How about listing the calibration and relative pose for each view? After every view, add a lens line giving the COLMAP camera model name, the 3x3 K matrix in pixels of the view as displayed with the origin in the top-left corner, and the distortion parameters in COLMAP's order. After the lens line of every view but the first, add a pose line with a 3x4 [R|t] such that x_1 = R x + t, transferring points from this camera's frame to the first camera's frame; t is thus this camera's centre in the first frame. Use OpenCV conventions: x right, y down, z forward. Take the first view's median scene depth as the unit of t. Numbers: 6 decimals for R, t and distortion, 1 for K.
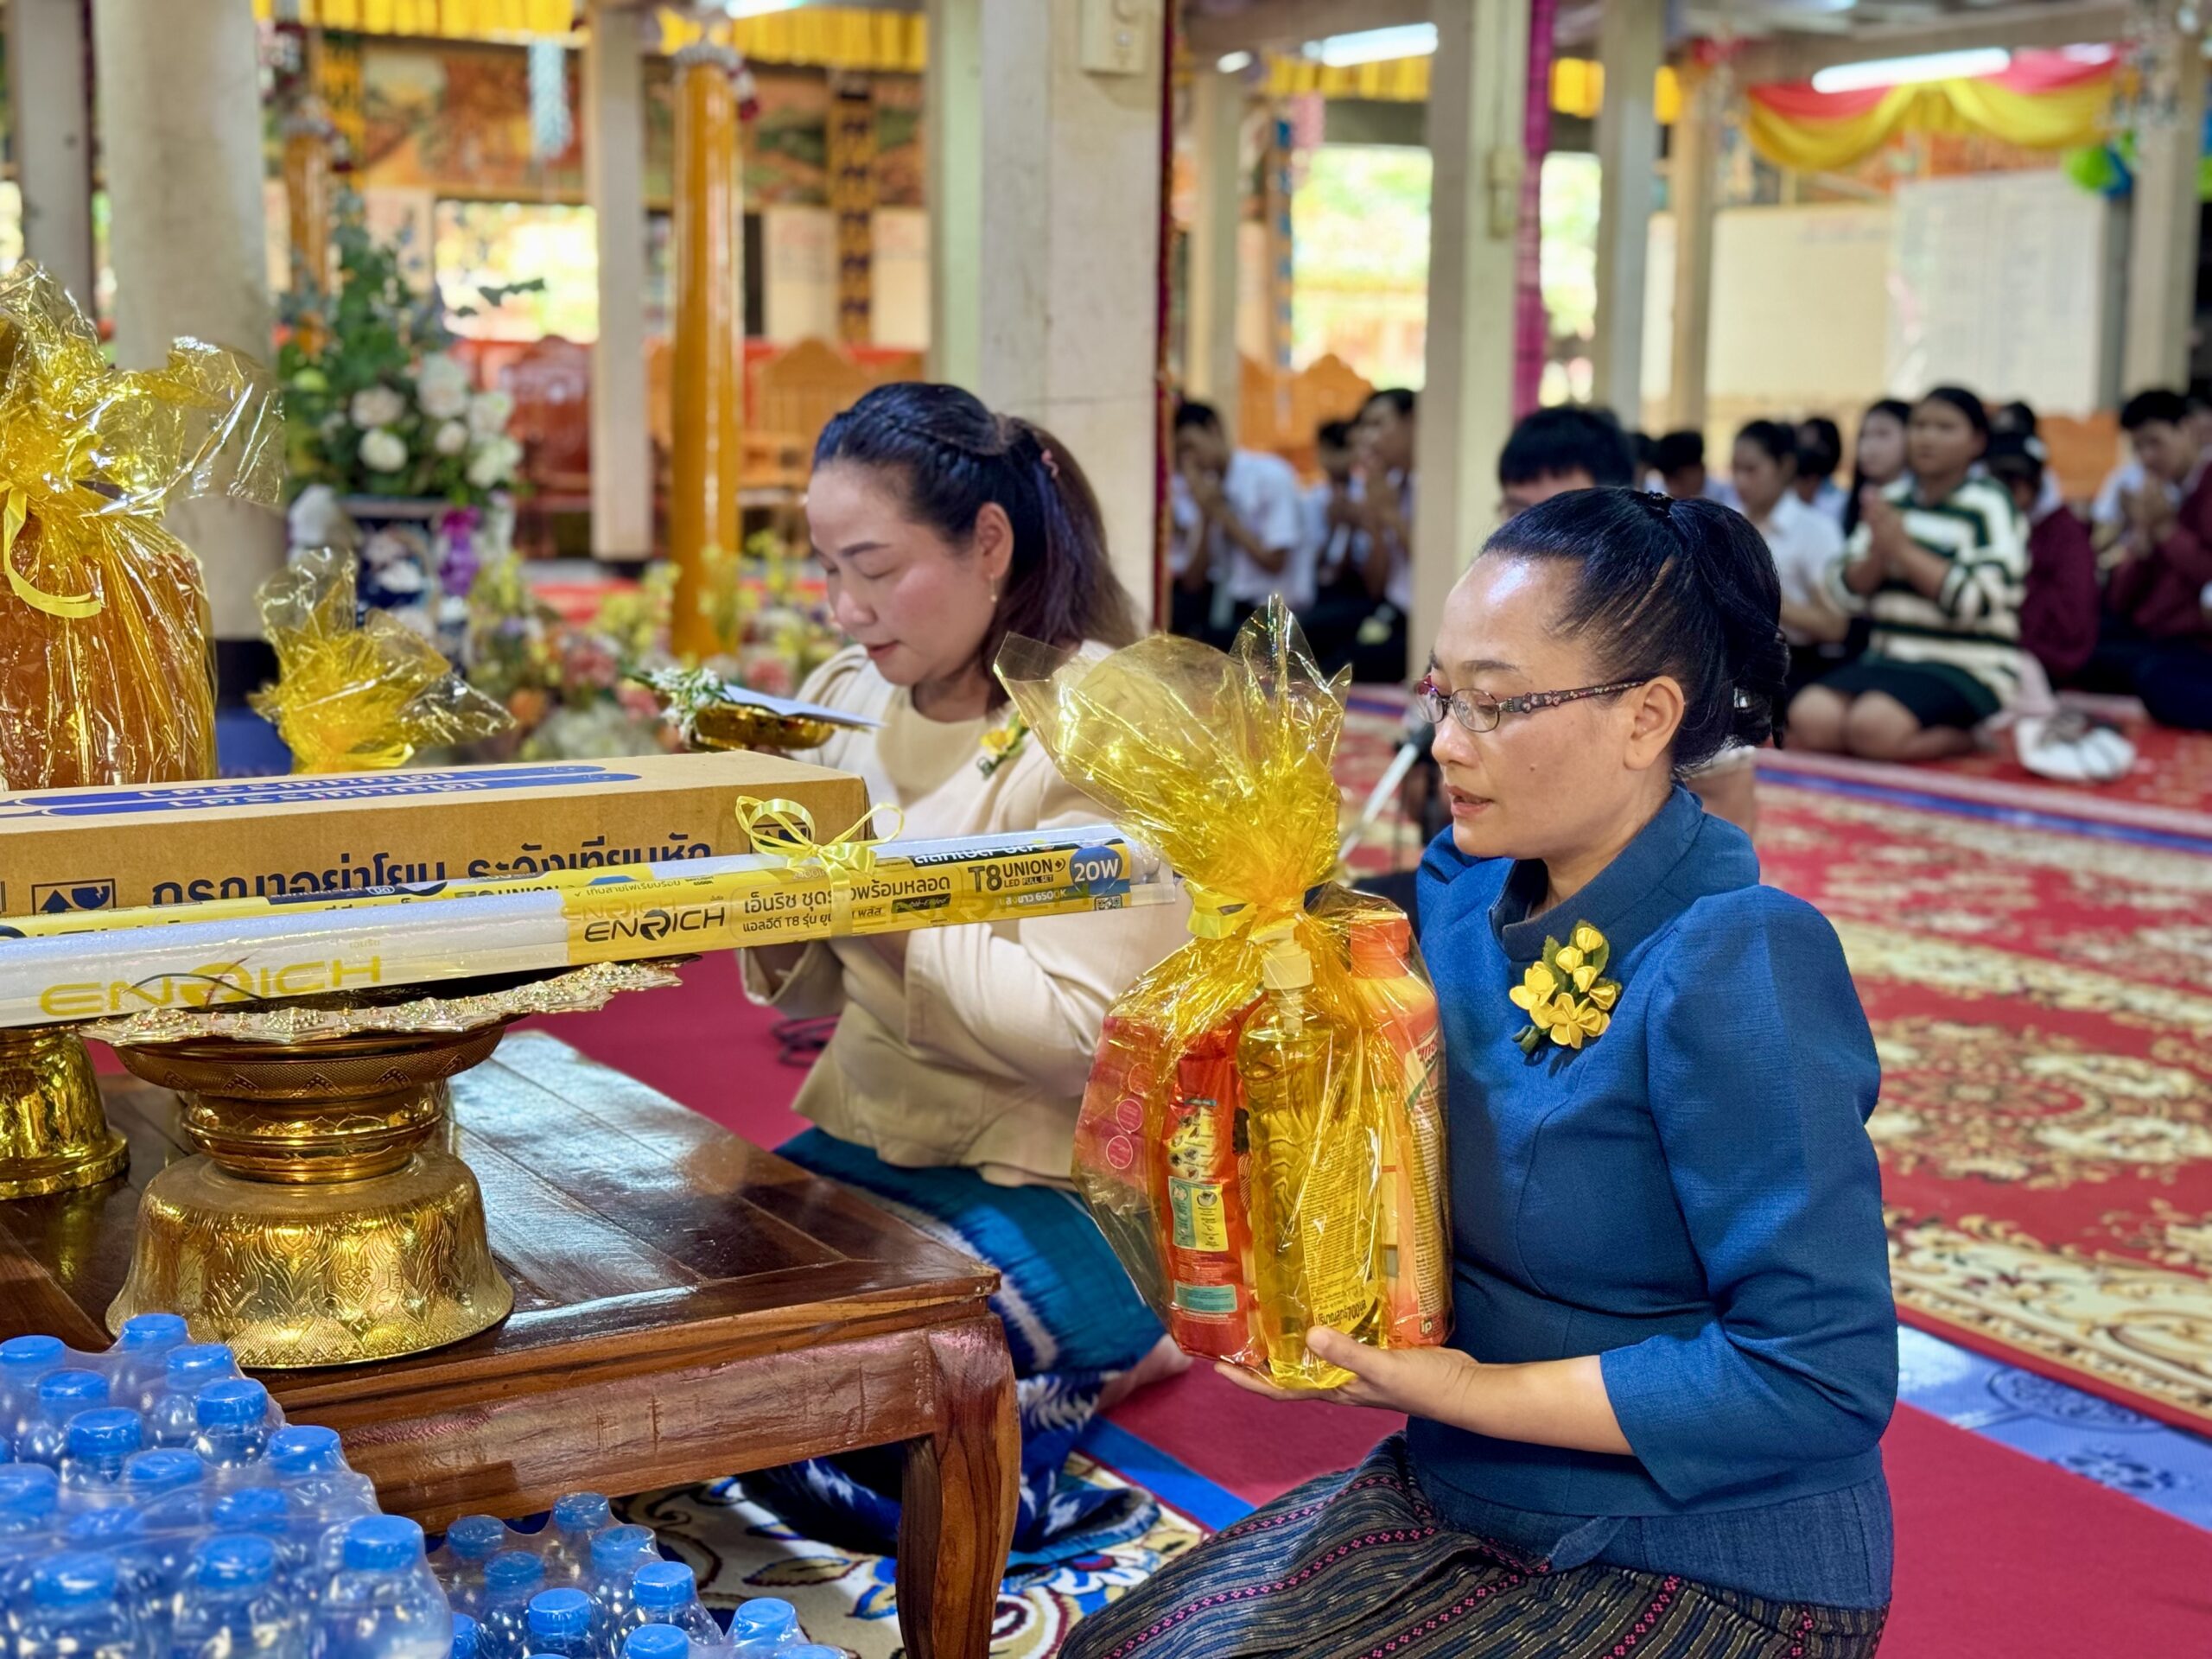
lens RADIAL K [[3093.1, 0, 1103.3], [0, 3093.1, 833.1], [0, 0, 1]] dist [0.108204, 0.000000]
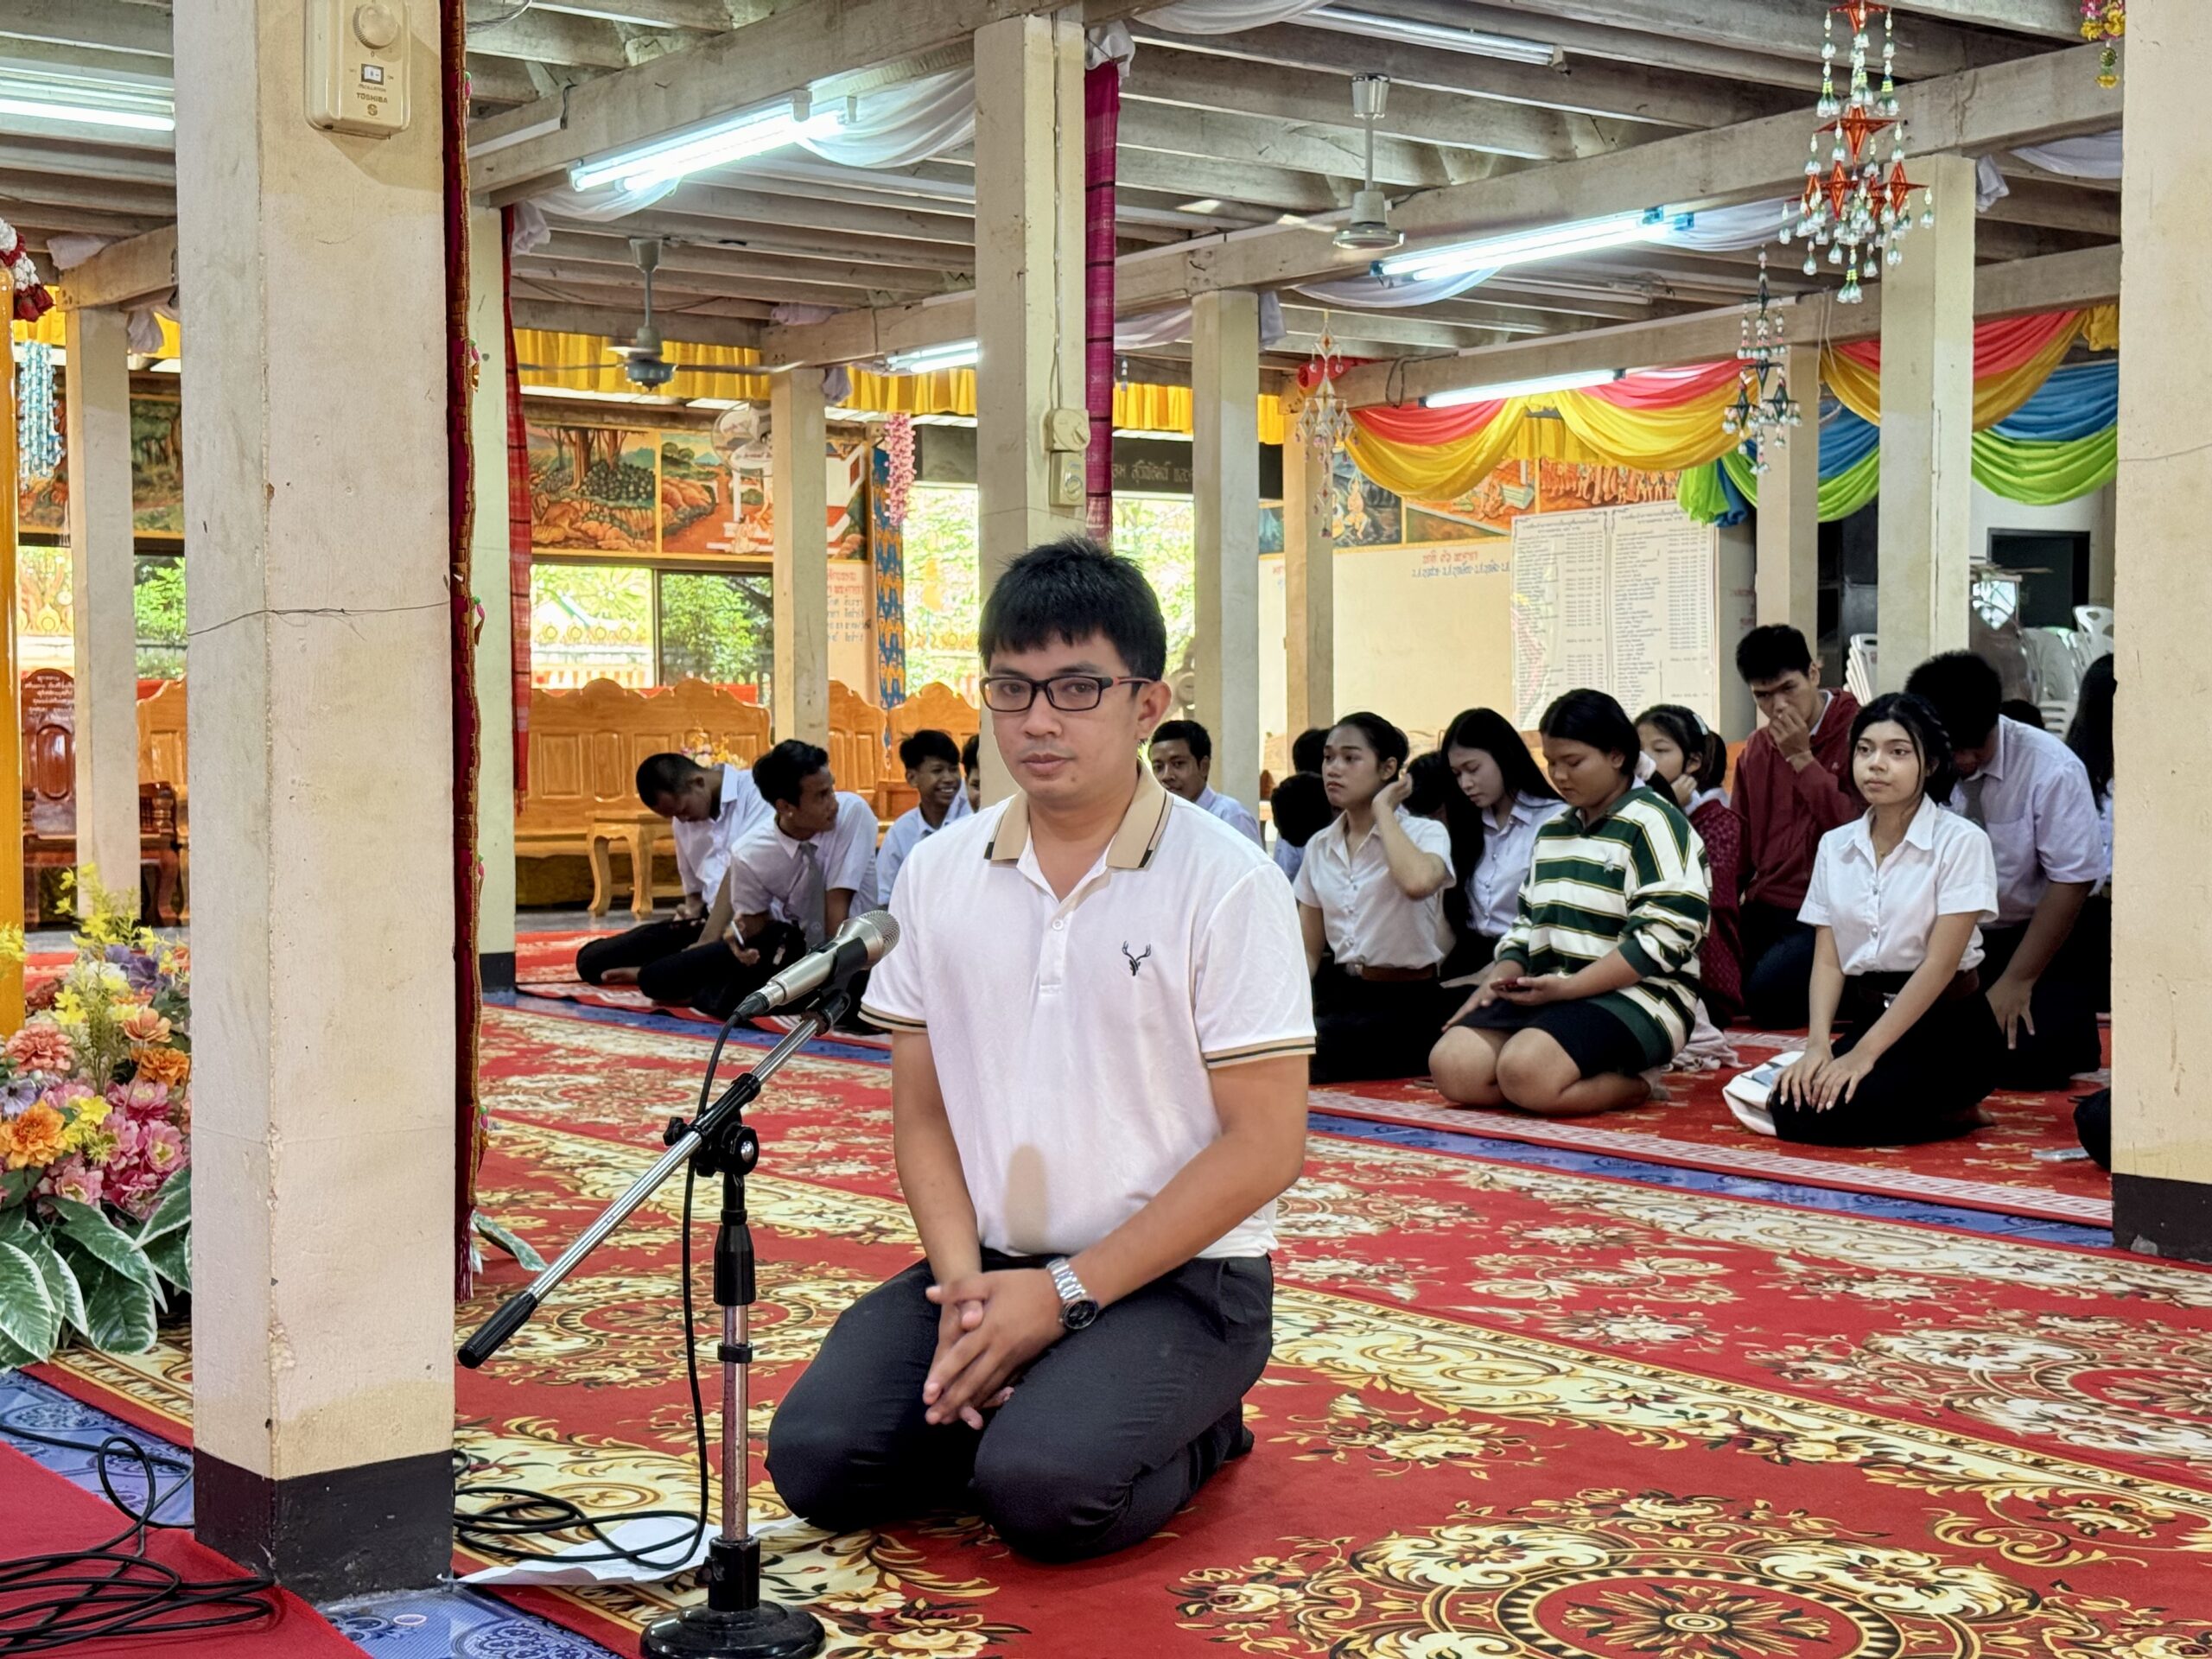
lens RADIAL K [[3093.1, 0, 1106.9], [0, 3093.1, 831.6], [0, 0, 1]] dist [0.108204, 0.000000]
pose [[0.993248, -0.019491, 0.114359, 0.062219], [0.032398, 0.993167, -0.112115, -0.011349], [-0.111392, 0.115063, 0.987093, 0.260194]]
